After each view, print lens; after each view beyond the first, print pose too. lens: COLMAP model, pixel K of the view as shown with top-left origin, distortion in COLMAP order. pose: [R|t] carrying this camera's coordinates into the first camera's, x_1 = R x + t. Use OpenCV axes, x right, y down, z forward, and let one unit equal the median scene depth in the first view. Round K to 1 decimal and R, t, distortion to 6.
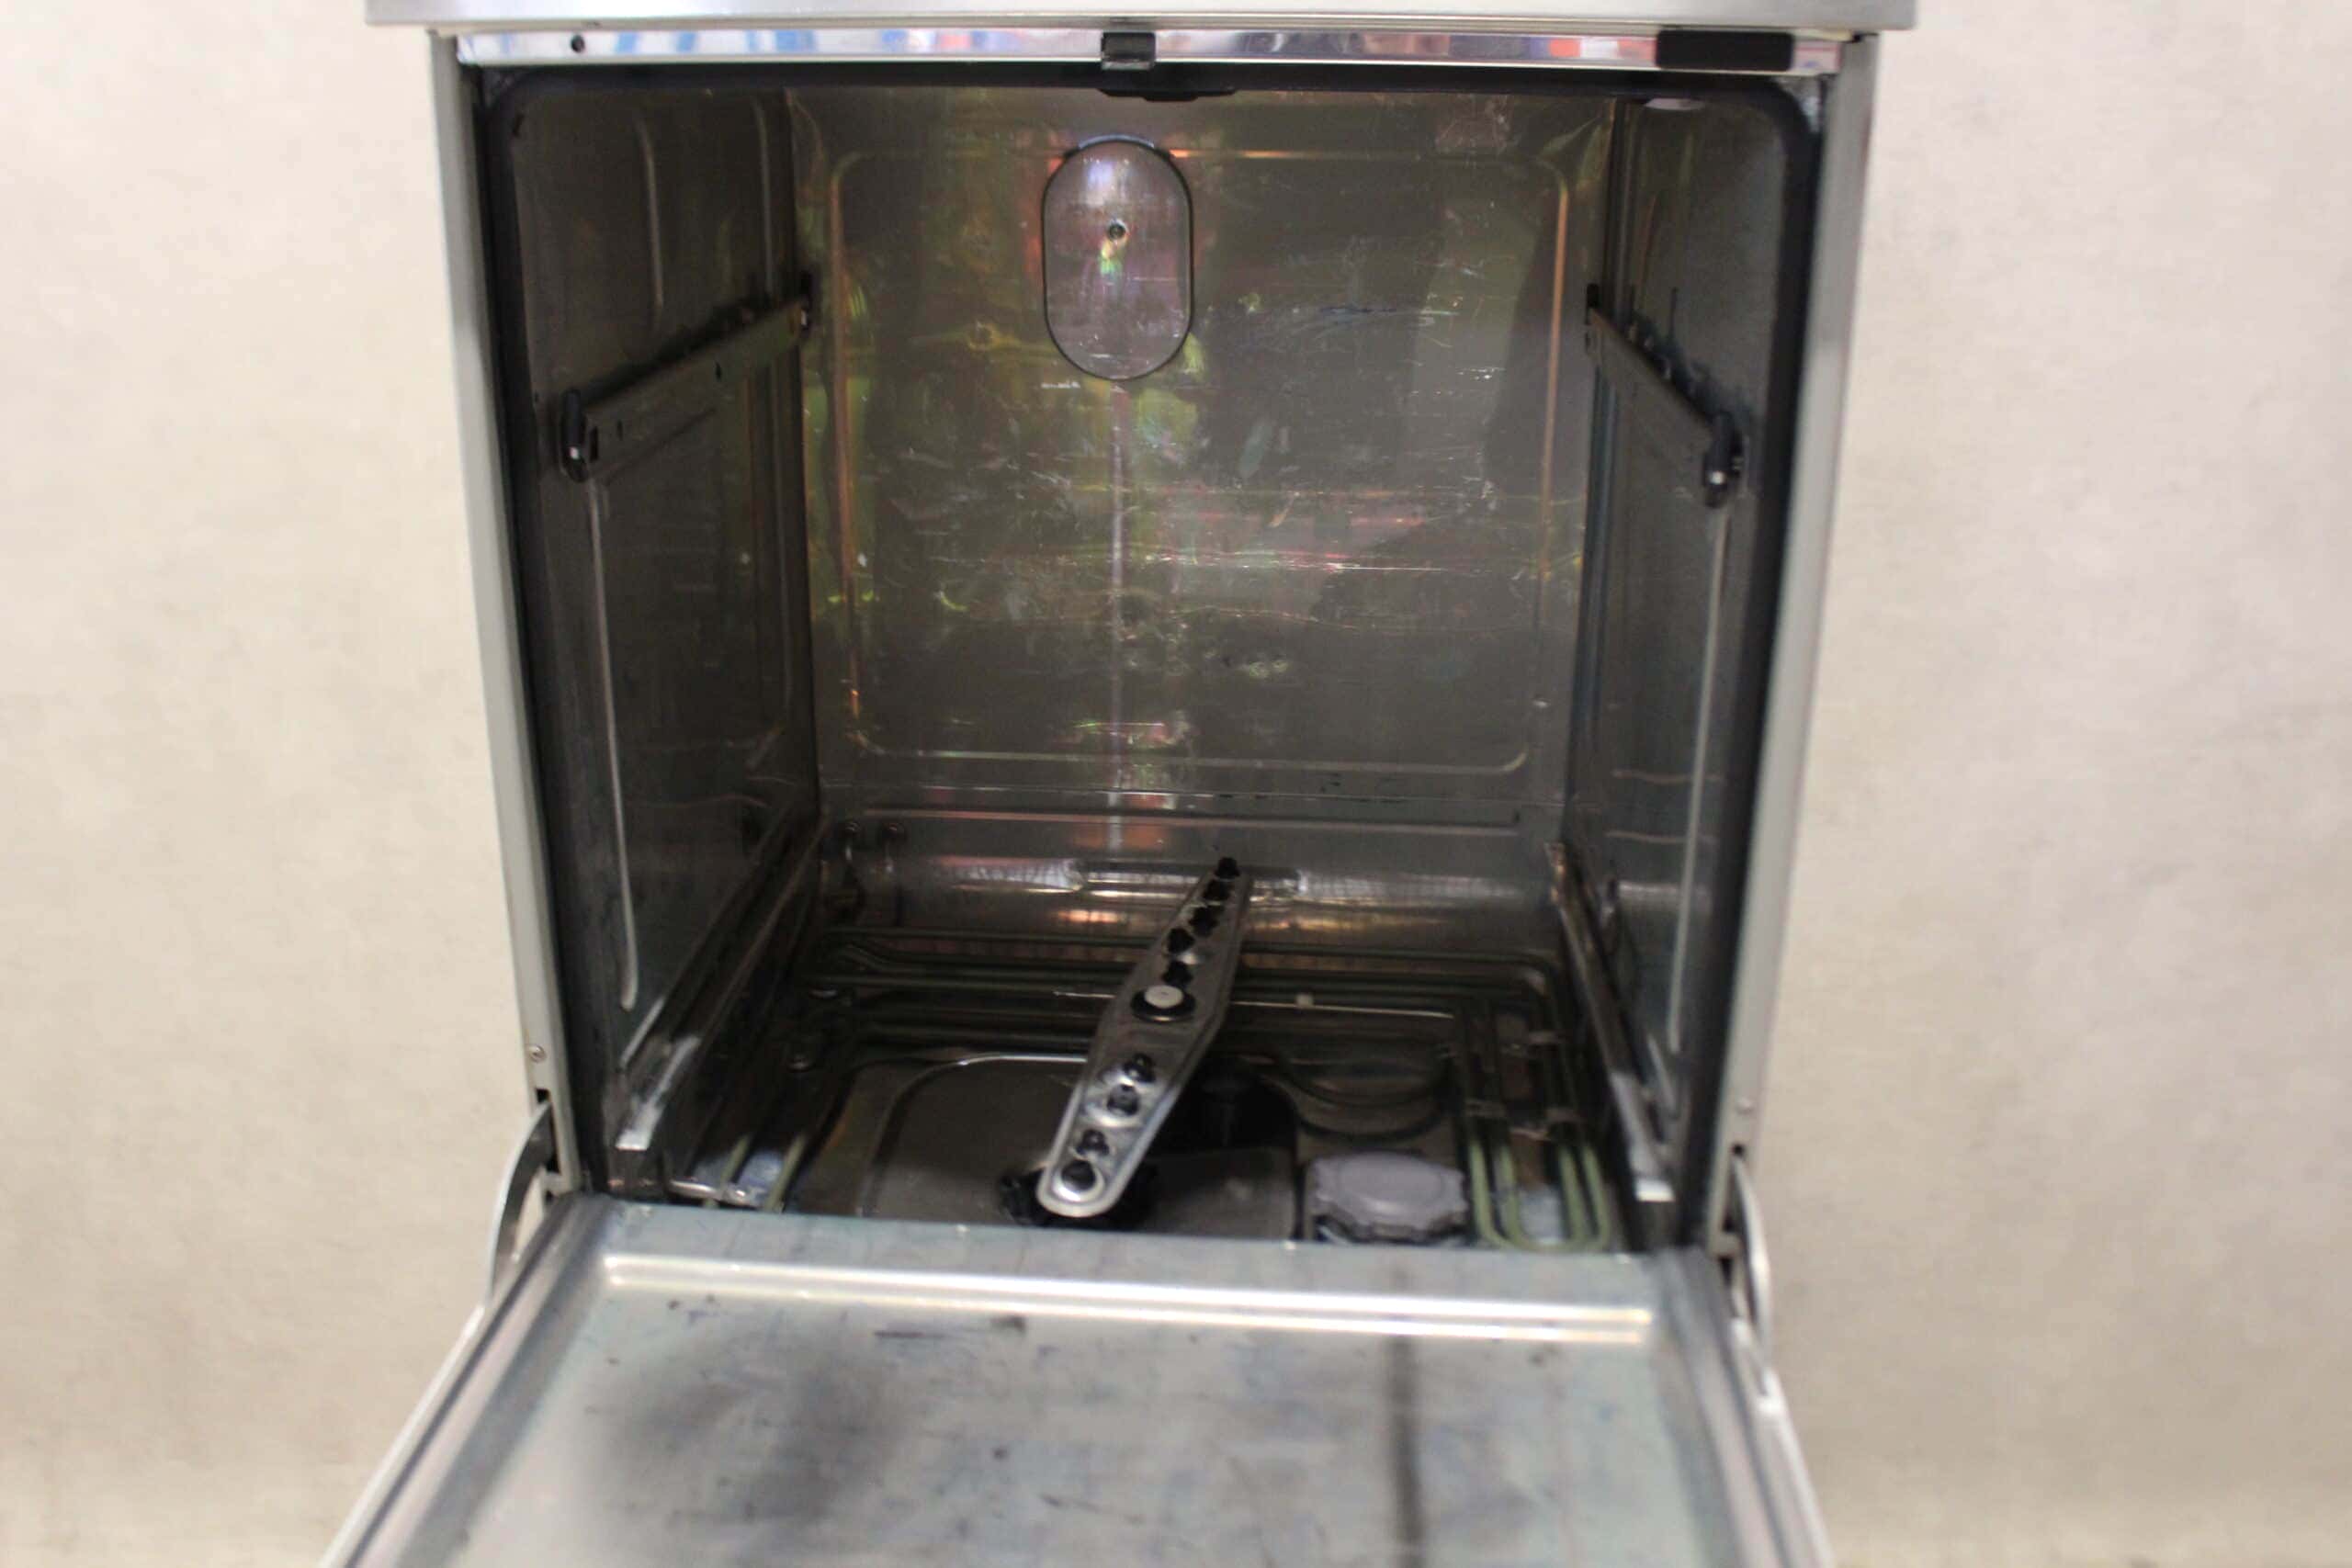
lens RADIAL K [[2032.9, 0, 1154.0], [0, 2032.9, 795.0], [0, 0, 1]] dist [-0.137546, 0.095283]
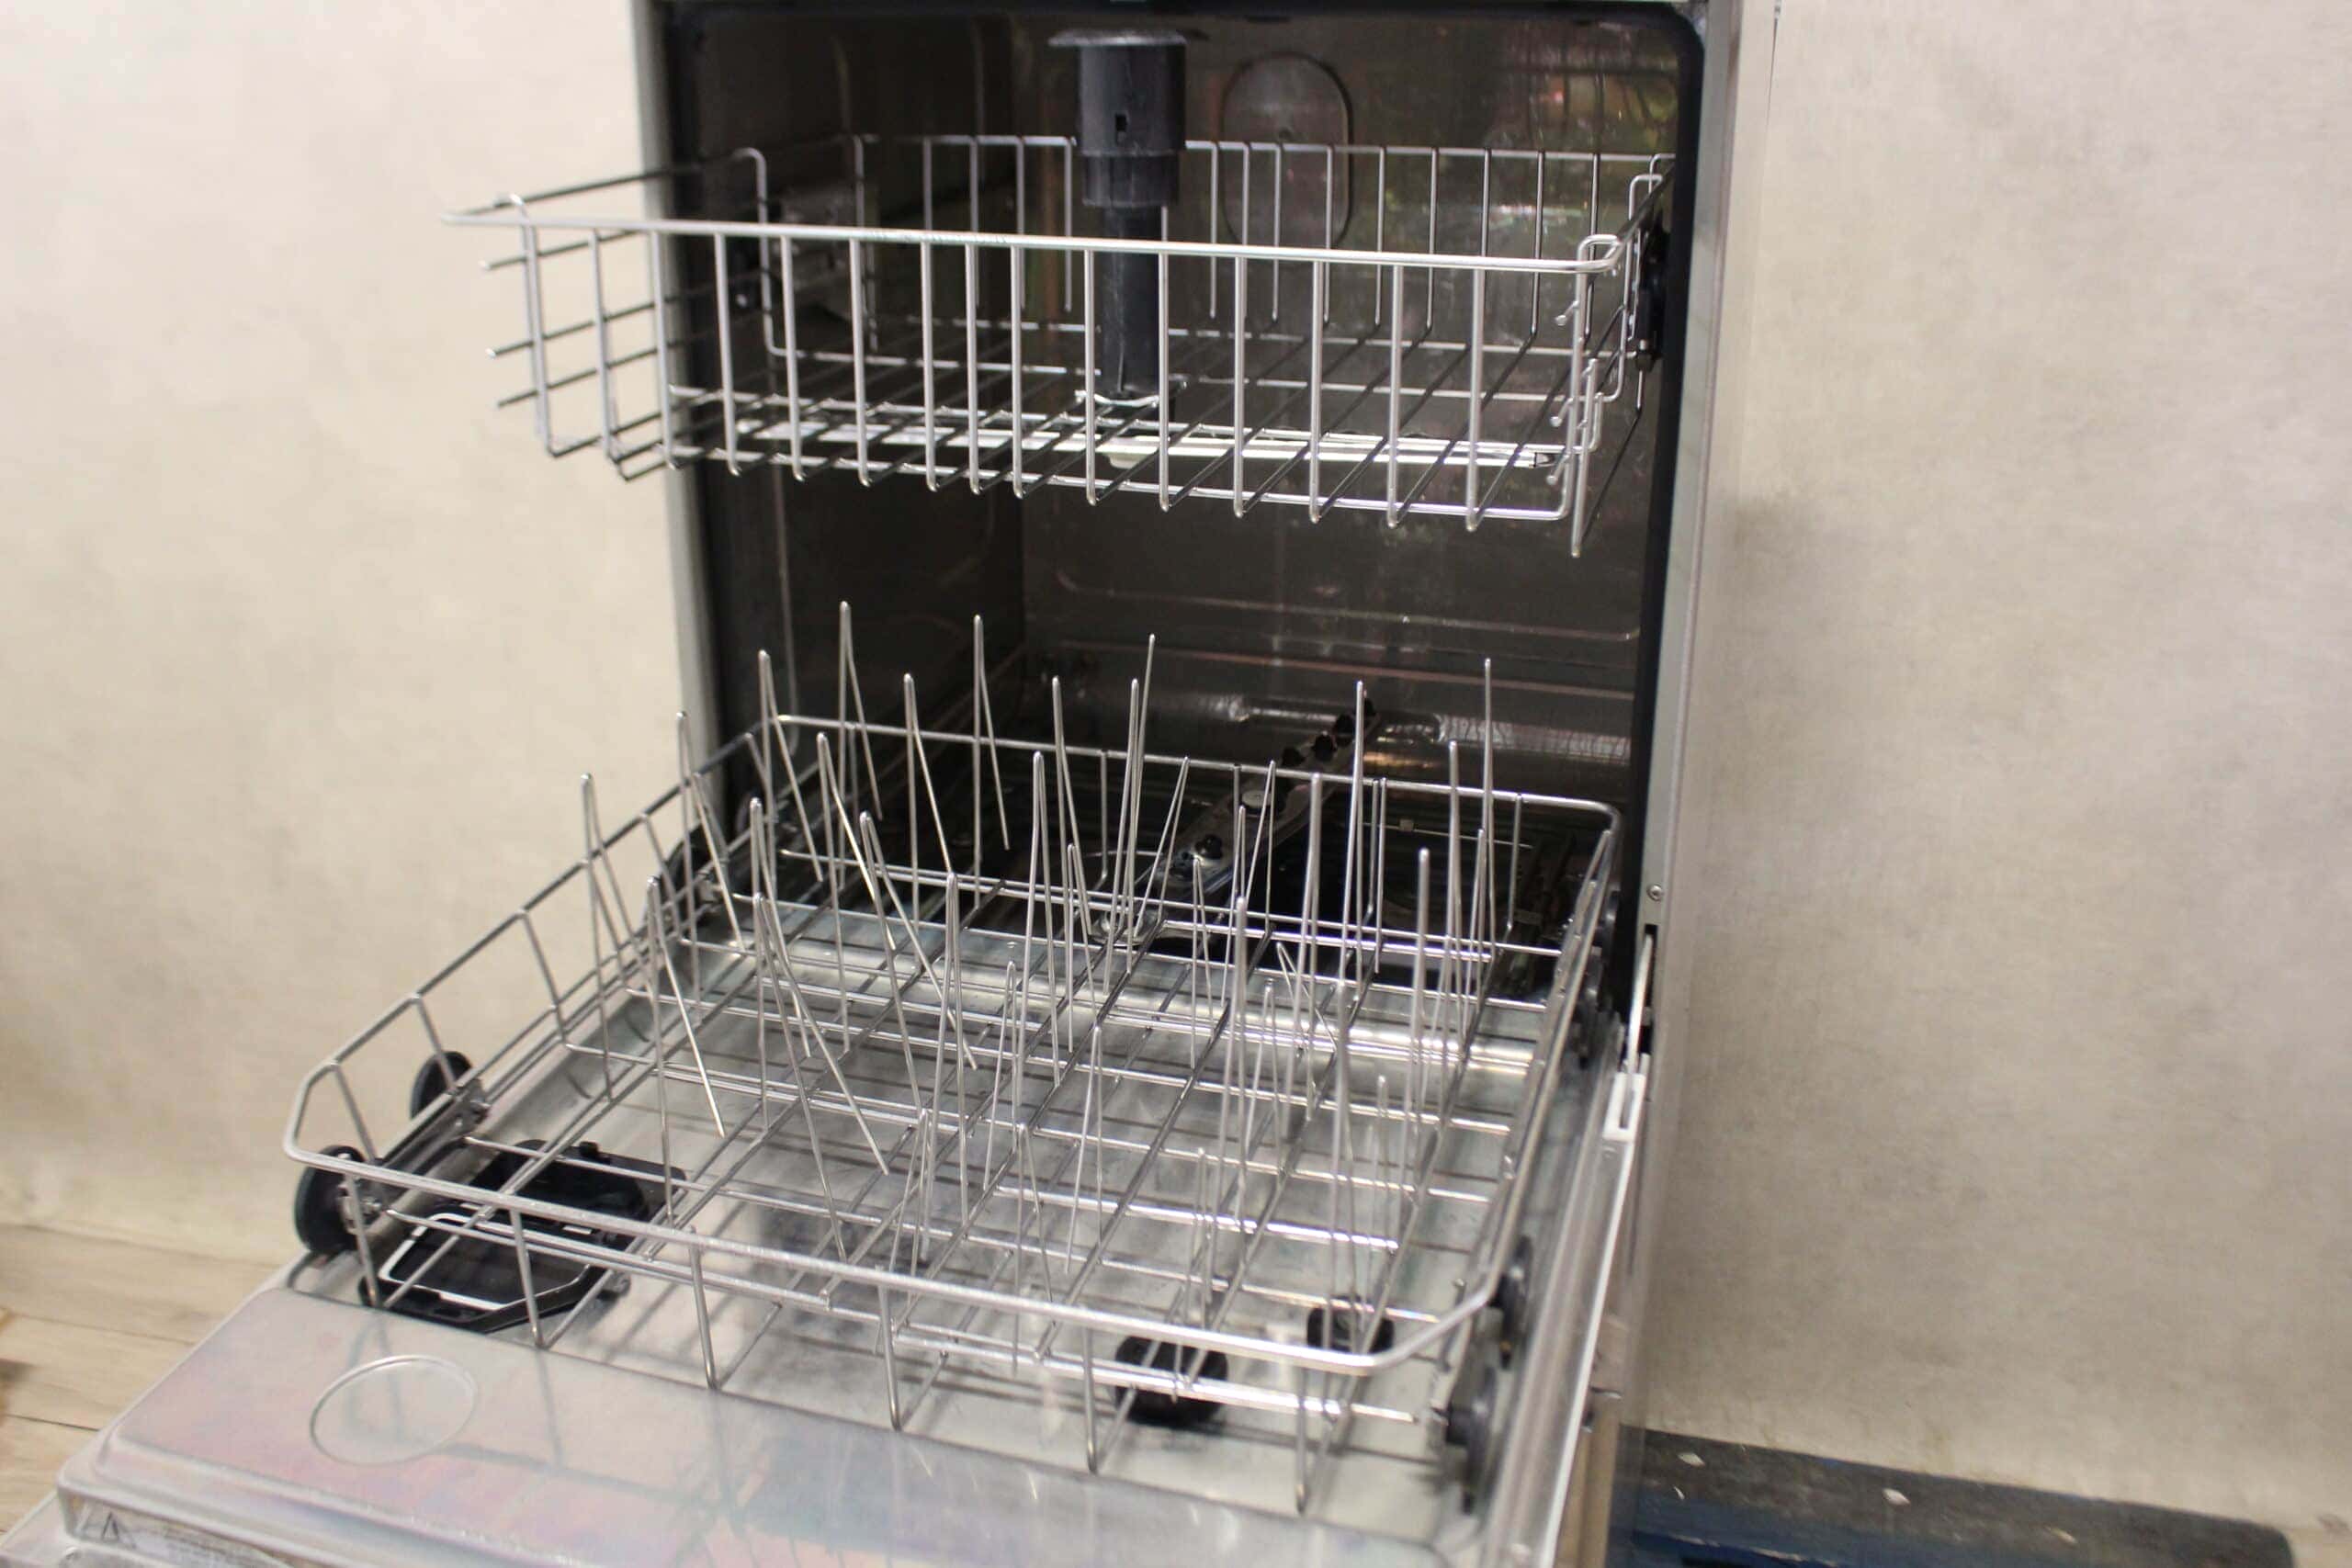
lens RADIAL K [[2157.5, 0, 1176.0], [0, 2157.5, 784.0], [0, 0, 1]] dist [-0.158872, 0.140116]
pose [[0.975533, 0.072957, -0.207396, 0.195198], [-0.068688, 0.997253, 0.027719, 0.055369], [0.208848, -0.012795, 0.977864, -0.188177]]
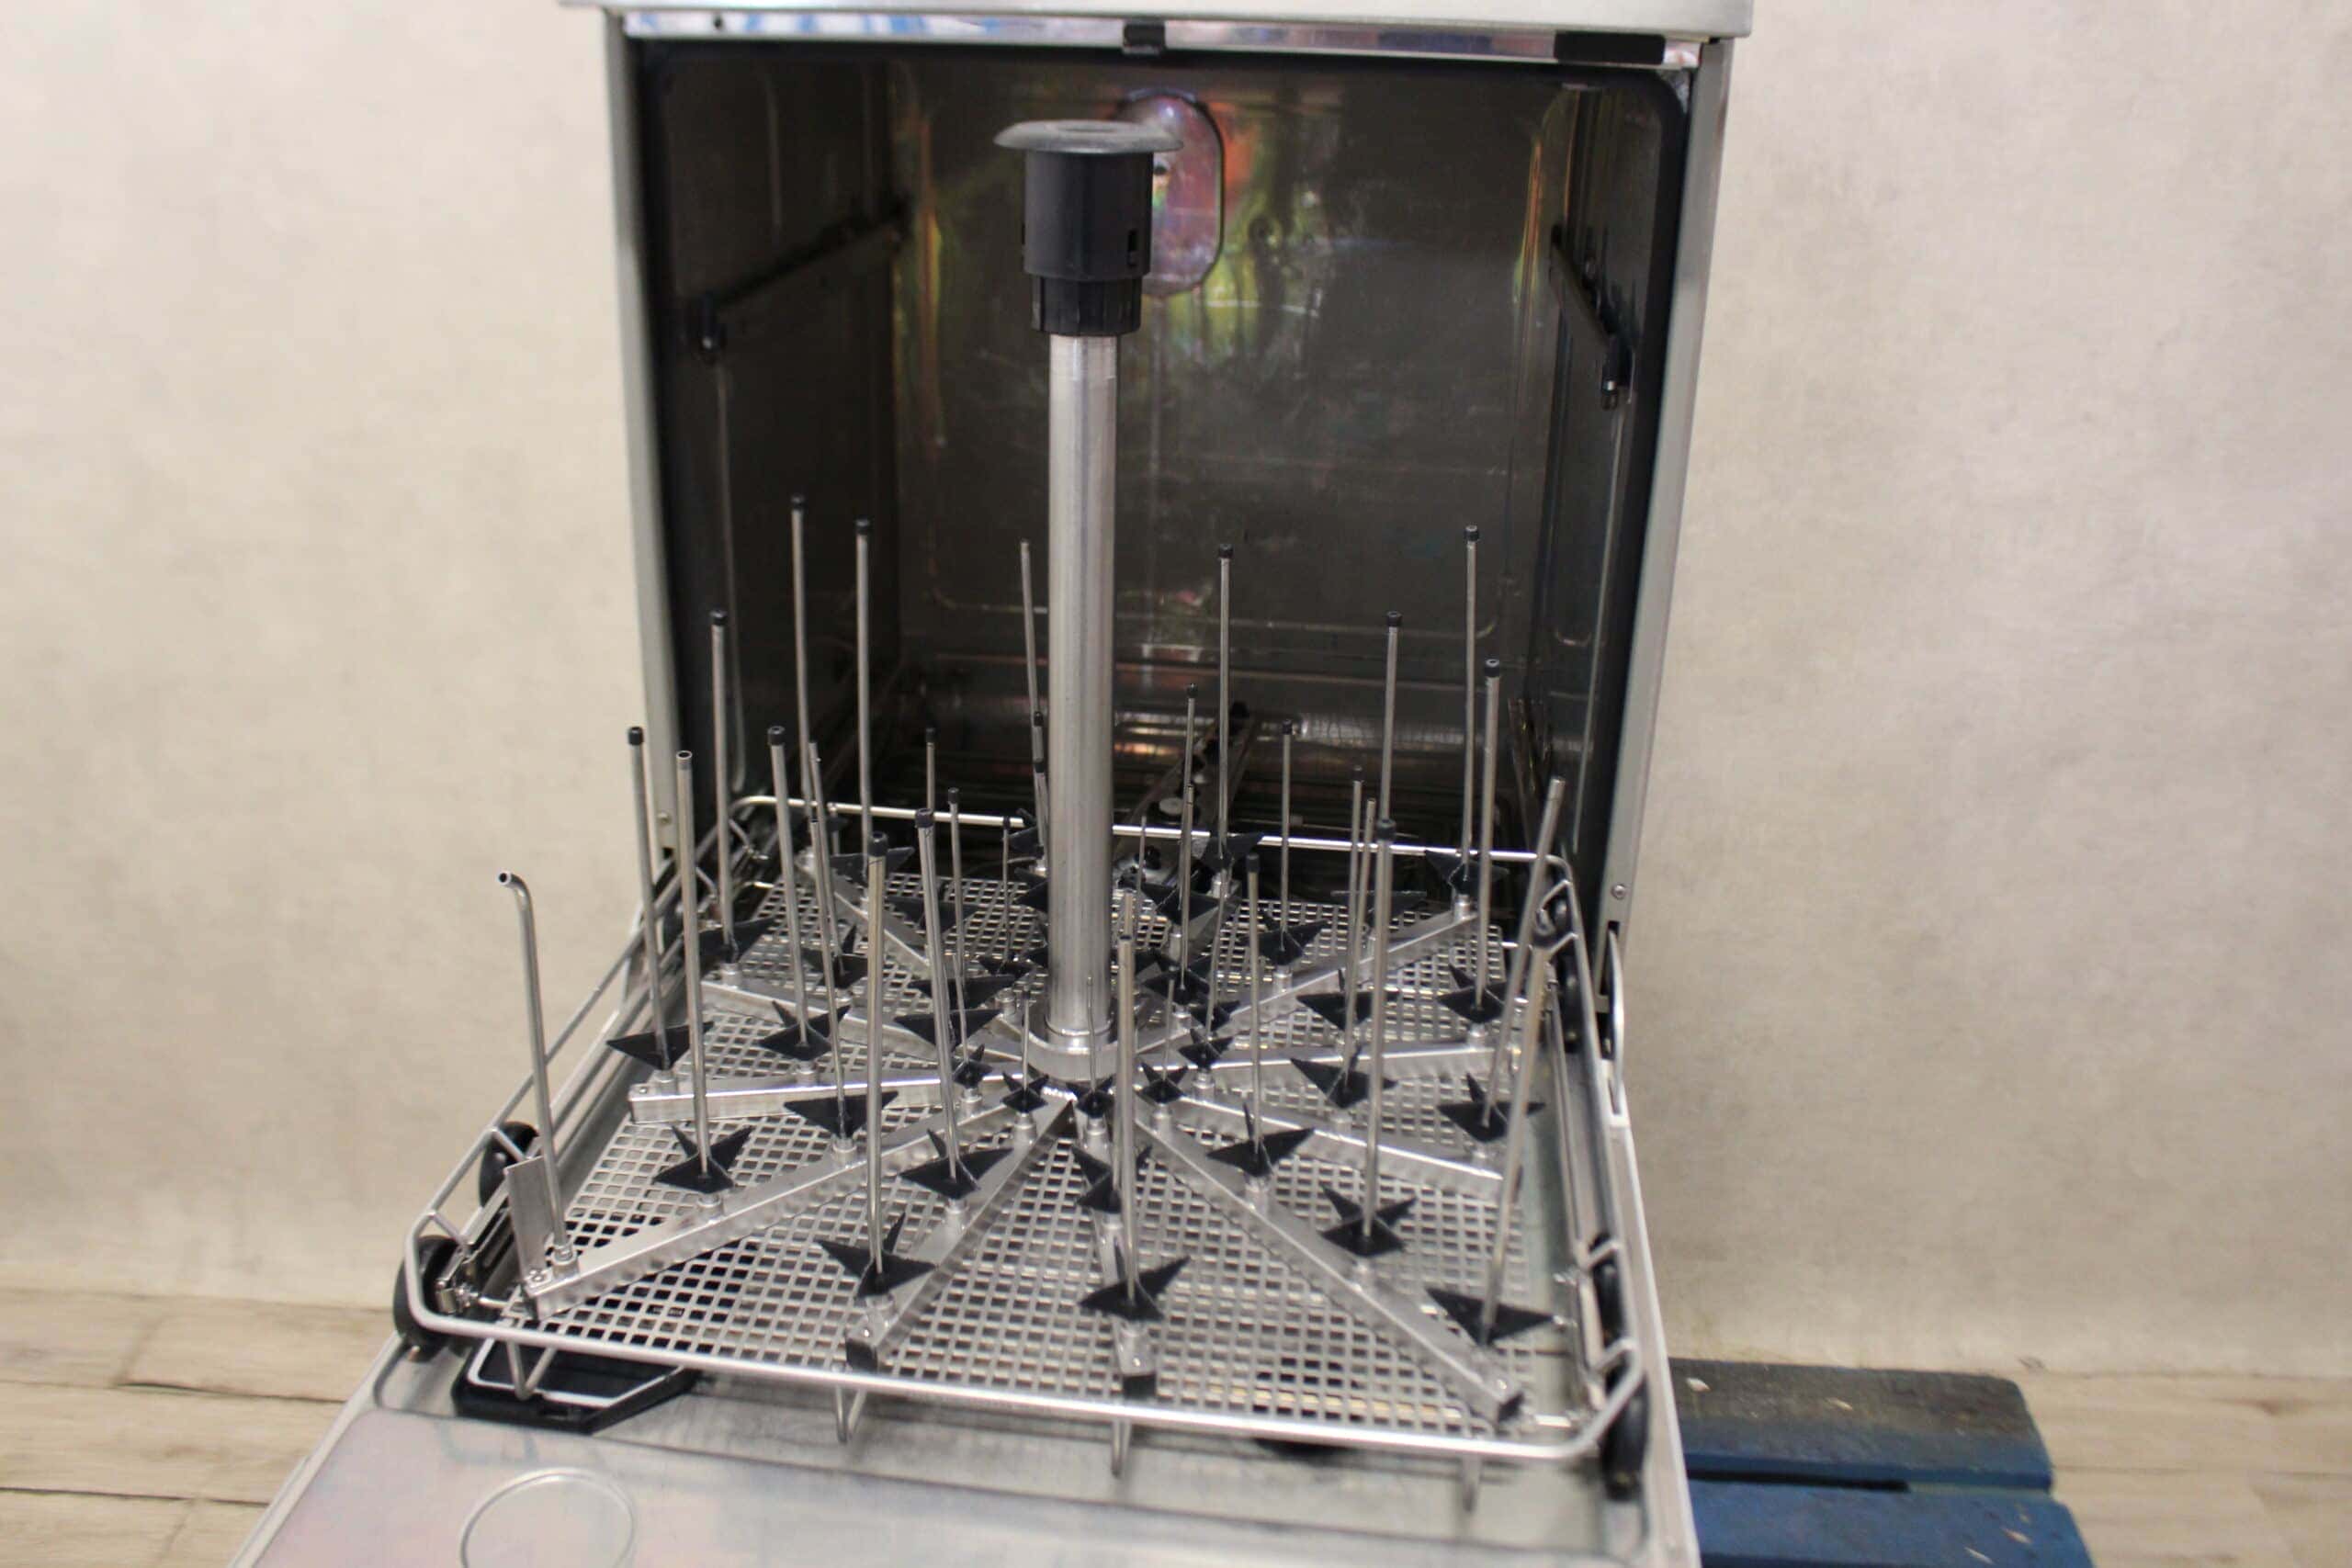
lens RADIAL K [[1947.2, 0, 1176.0], [0, 1947.2, 784.0], [0, 0, 1]] dist [-0.144840, 0.099163]
pose [[0.999024, 0.033163, -0.029170, 0.036166], [-0.031816, 0.998457, 0.045508, 0.030239], [0.030635, -0.044535, 0.998538, -0.150027]]
